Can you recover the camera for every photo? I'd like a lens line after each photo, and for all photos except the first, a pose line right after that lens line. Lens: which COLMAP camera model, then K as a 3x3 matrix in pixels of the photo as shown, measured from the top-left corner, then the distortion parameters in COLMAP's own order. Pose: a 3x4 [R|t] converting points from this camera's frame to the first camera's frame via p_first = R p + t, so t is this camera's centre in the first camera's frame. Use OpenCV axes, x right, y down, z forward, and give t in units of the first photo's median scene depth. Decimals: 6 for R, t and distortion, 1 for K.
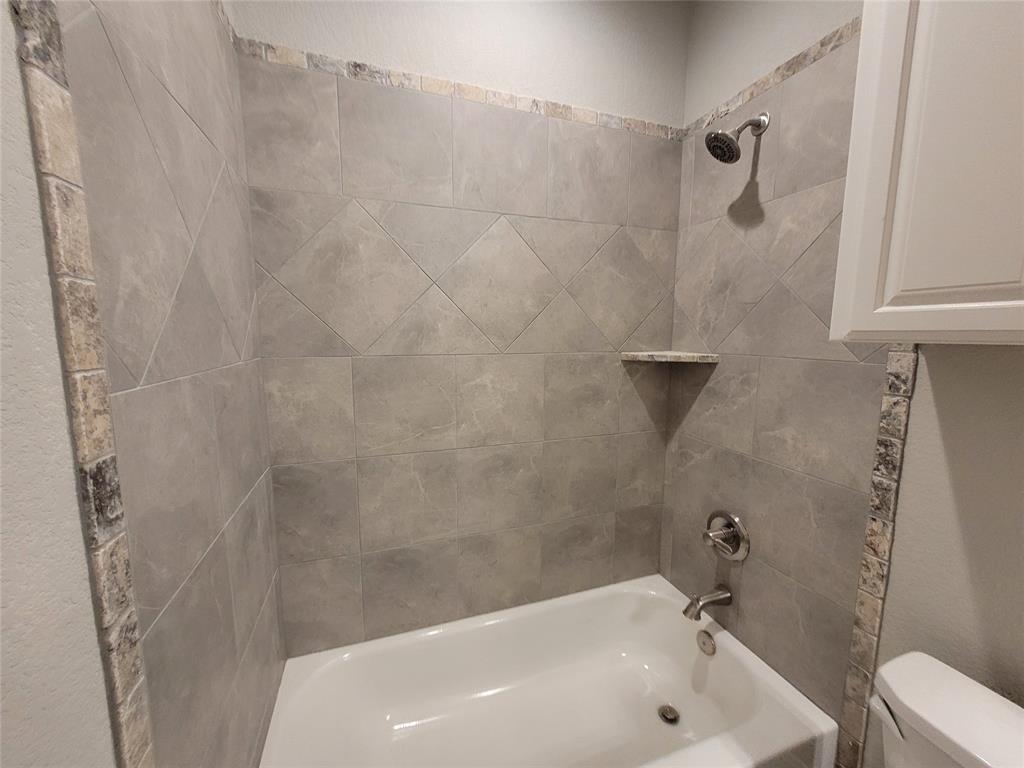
lens RADIAL K [[409.8, 0, 505.5], [0, 409.8, 389.8], [0, 0, 1]] dist [0.005169, -0.000093]
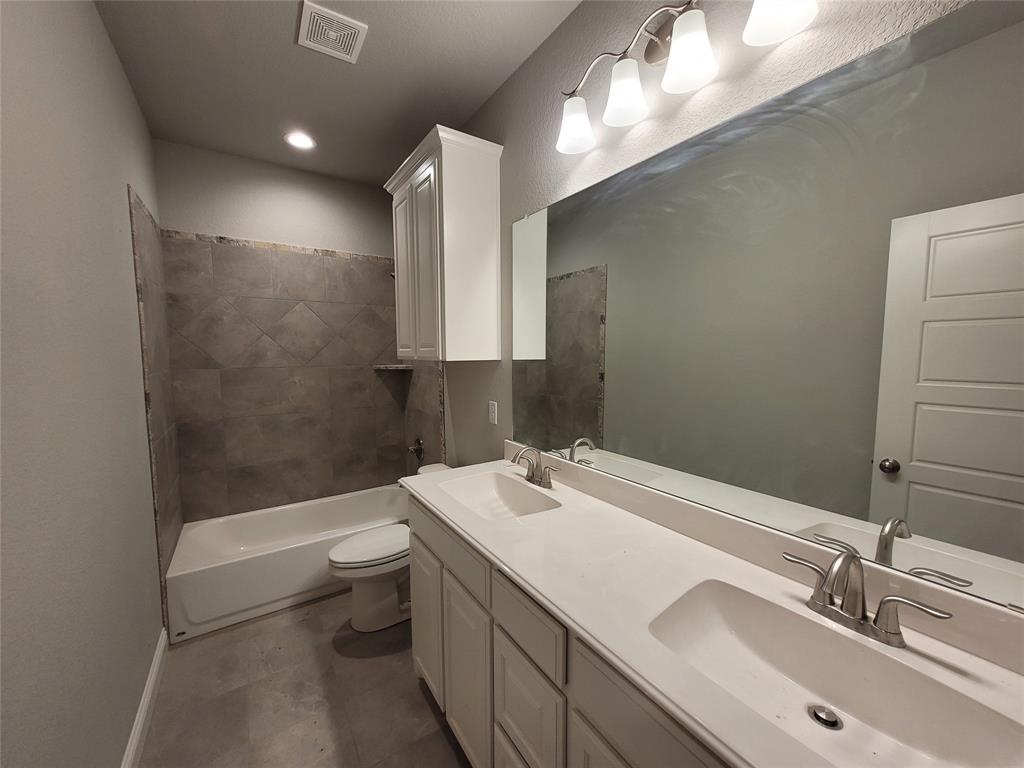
lens RADIAL K [[409.8, 0, 505.5], [0, 409.8, 389.8], [0, 0, 1]] dist [0.005169, -0.000093]
pose [[0.968763, -0.029844, 0.246186, 0.482385], [0.041248, 0.998295, -0.041295, 0.160917], [-0.244534, 0.050160, 0.968342, -1.289760]]
